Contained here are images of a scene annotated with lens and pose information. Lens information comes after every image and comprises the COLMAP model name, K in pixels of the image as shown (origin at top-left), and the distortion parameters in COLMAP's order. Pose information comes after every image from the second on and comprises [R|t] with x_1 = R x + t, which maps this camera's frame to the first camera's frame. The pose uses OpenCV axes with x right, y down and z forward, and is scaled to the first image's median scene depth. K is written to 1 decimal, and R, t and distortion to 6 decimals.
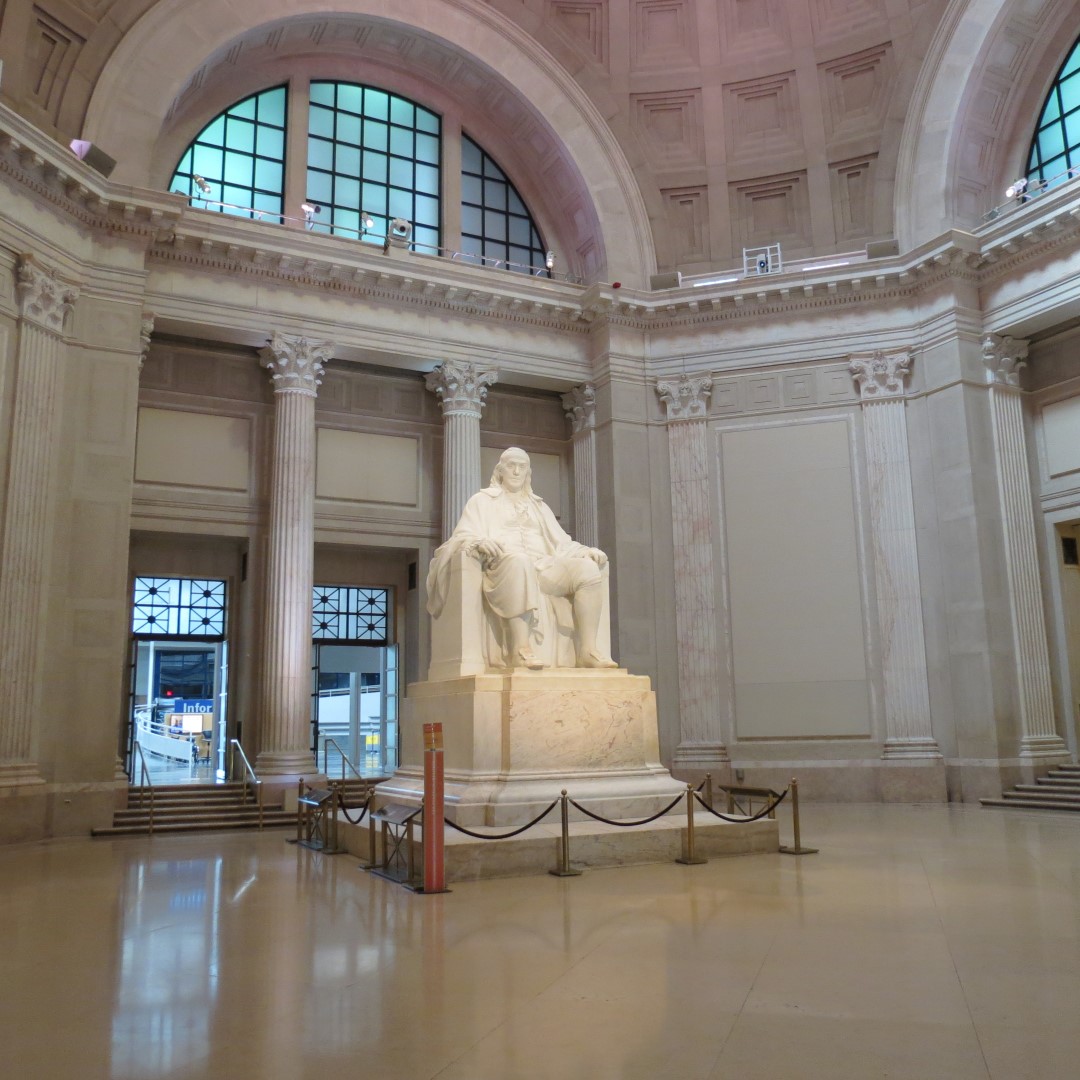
lens RADIAL K [[1009.2, 0, 540.0], [0, 1009.2, 540.0], [0, 0, 1]] dist [-0.042087, 0.010131]
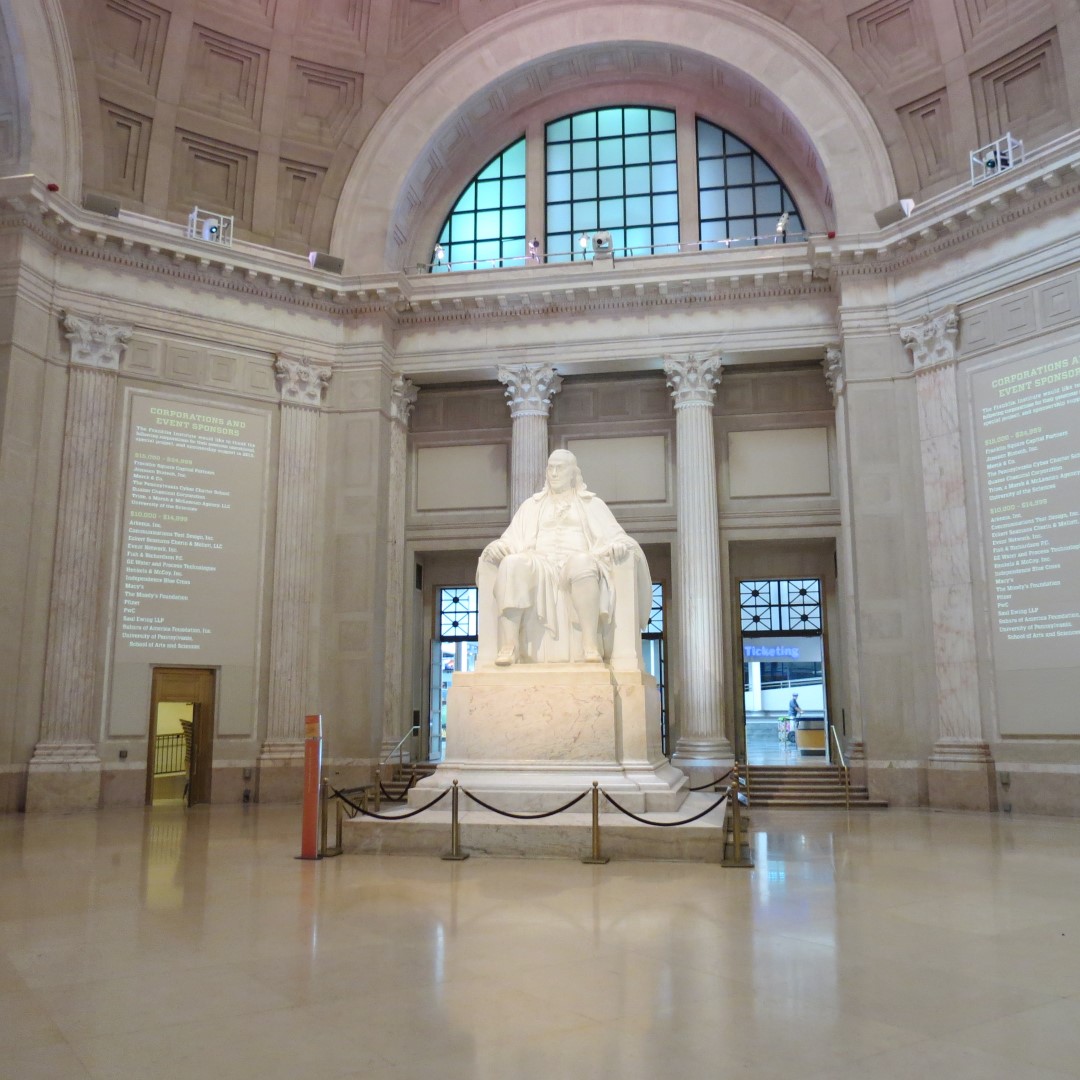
lens RADIAL K [[1003.1, 0, 540.0], [0, 1003.1, 540.0], [0, 0, 1]] dist [-0.038778, 0.003139]
pose [[0.793057, -0.090691, -0.602359, 0.395168], [0.099260, 0.994878, -0.019103, 0.012578], [0.601006, -0.044640, 0.797997, 0.113147]]
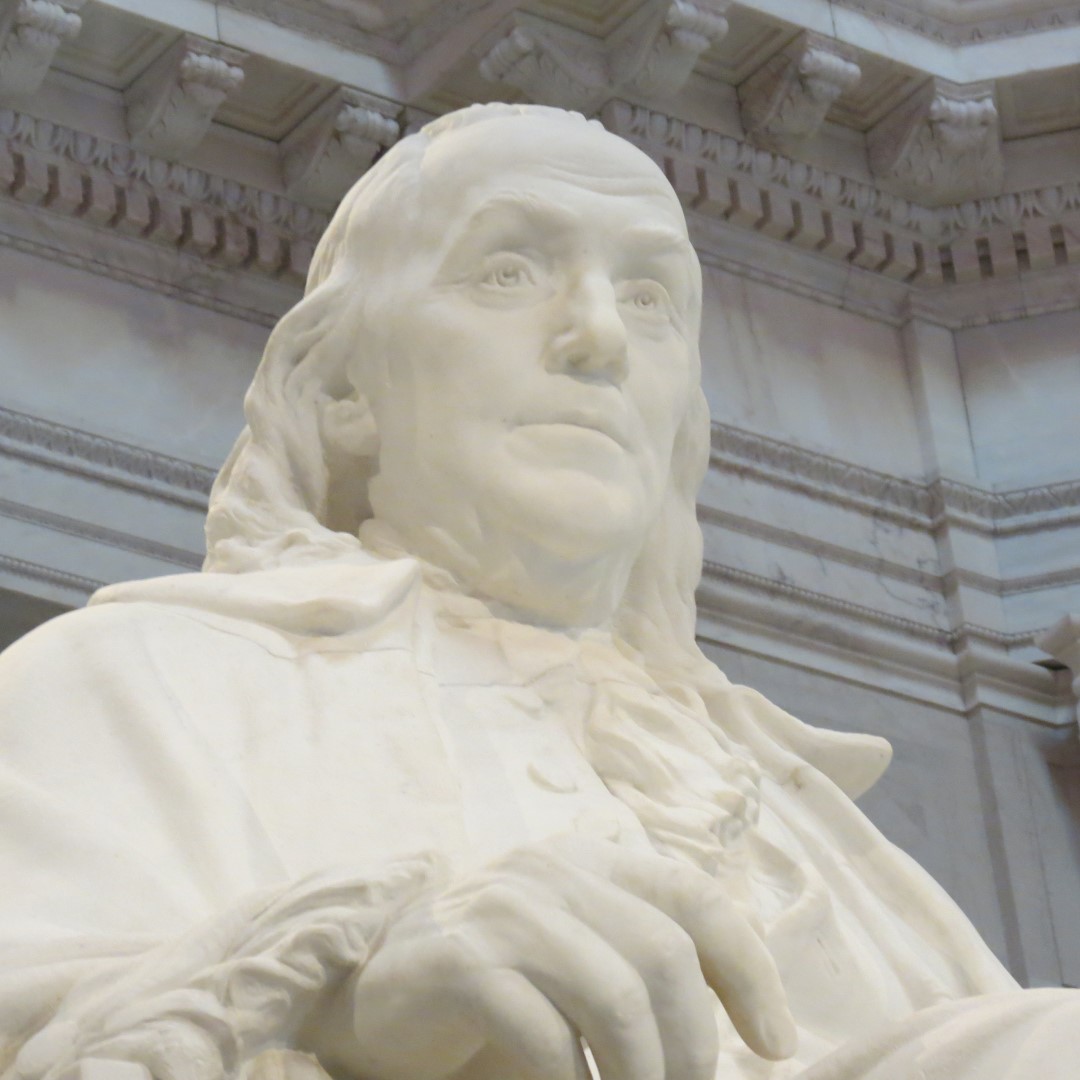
lens RADIAL K [[5789.6, 0, 540.0], [0, 5789.6, 540.0], [0, 0, 1]] dist [-0.031576, -0.834821]
pose [[0.981915, 0.009487, 0.189085, -0.074136], [0.060800, 0.930038, -0.362397, 0.070509], [-0.179294, 0.367340, 0.912642, 0.418320]]
